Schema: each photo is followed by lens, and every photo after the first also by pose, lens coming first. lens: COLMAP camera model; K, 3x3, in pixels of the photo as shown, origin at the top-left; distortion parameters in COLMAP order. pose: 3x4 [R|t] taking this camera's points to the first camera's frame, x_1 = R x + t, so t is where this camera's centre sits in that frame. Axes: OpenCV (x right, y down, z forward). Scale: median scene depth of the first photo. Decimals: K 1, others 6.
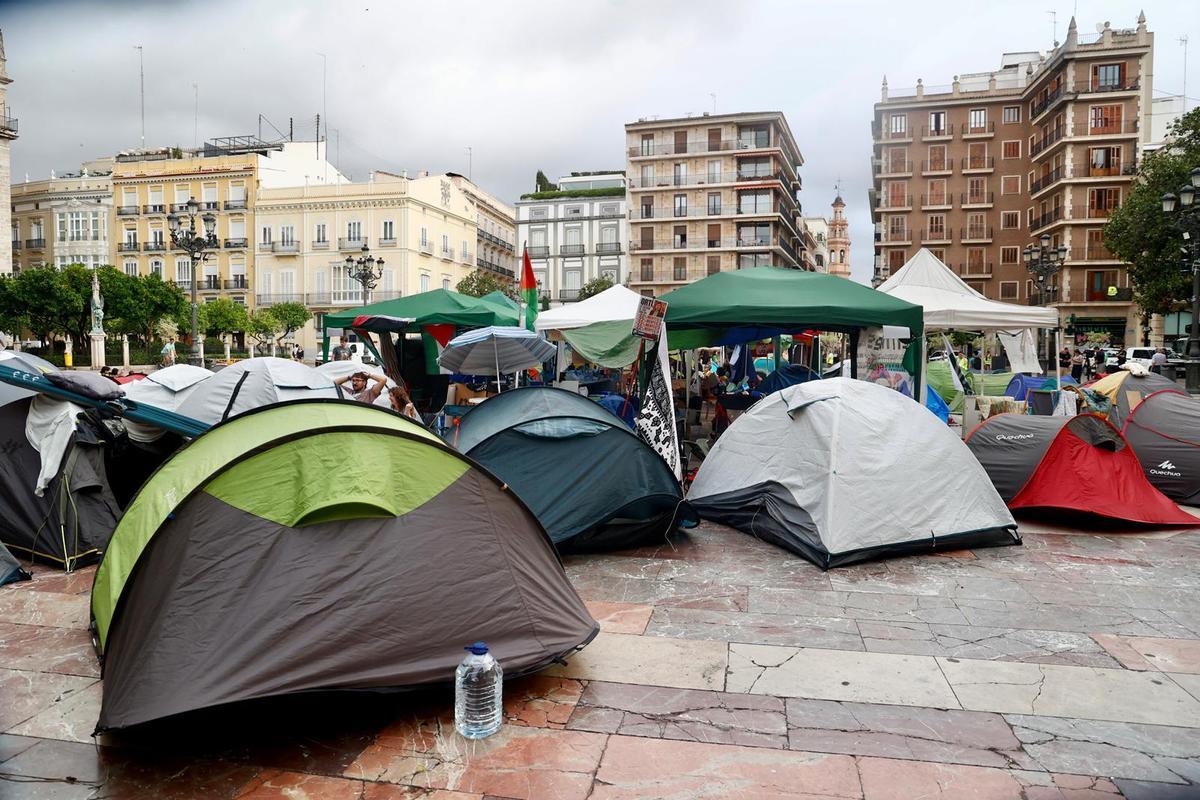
lens RADIAL K [[828.8, 0, 608.0], [0, 828.8, 399.7], [0, 0, 1]] dist [-0.085252, 0.062042]
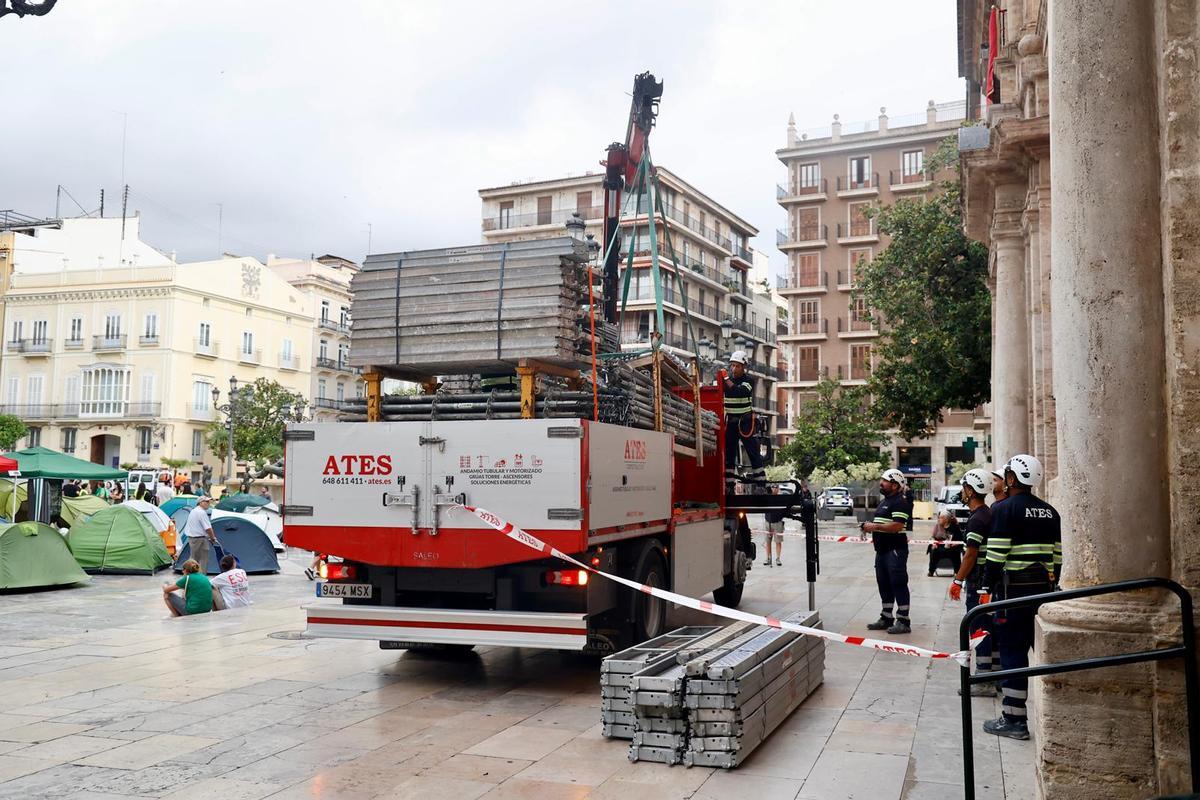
lens RADIAL K [[1082.4, 0, 606.6], [0, 1082.4, 400.2], [0, 0, 1]] dist [-0.028135, 0.164785]
pose [[0.986902, 0.002651, -0.161299, 0.334256], [-0.024295, 0.990904, -0.132363, -0.006280], [0.159481, 0.134548, 0.977989, 0.050525]]
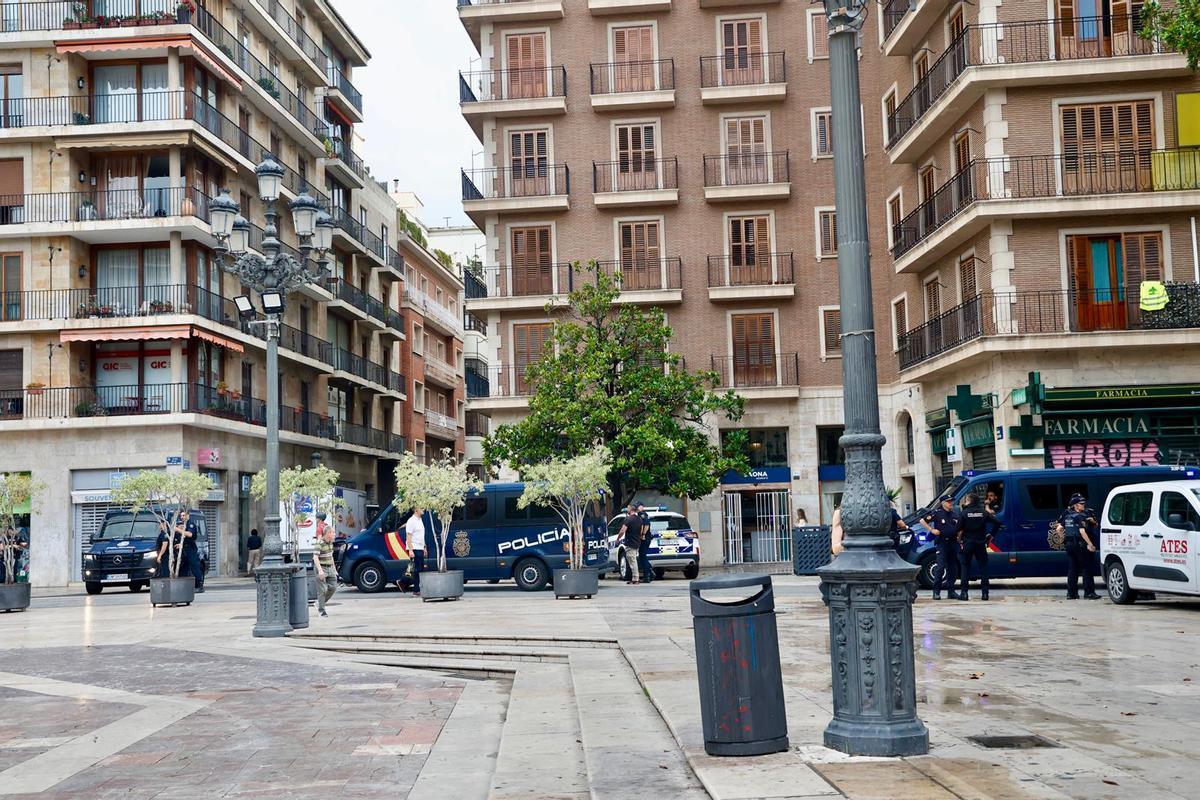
lens RADIAL K [[1332.3, 0, 600.0], [0, 1332.3, 400.0], [0, 0, 1]] dist [0.007098, 0.016713]
pose [[0.975964, -0.008461, 0.217767, 0.262547], [0.042569, 0.987399, -0.152418, -0.025058], [-0.213733, 0.158024, 0.964026, 0.475210]]
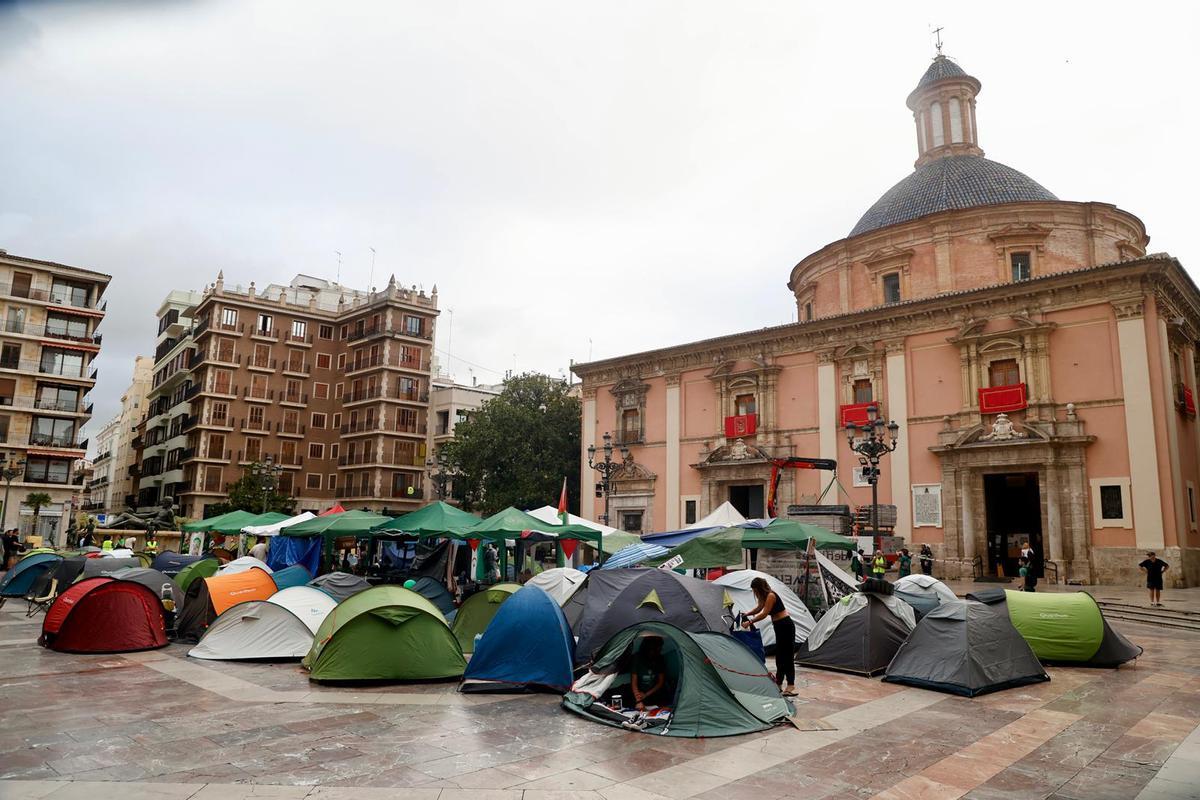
lens RADIAL K [[828.8, 0, 608.0], [0, 828.8, 399.7], [0, 0, 1]] dist [-0.085252, 0.062042]
pose [[0.549207, 0.152024, 0.821742, -0.231696], [0.026793, 0.979606, -0.199136, -0.007419], [-0.835256, 0.131384, 0.533934, 0.032003]]
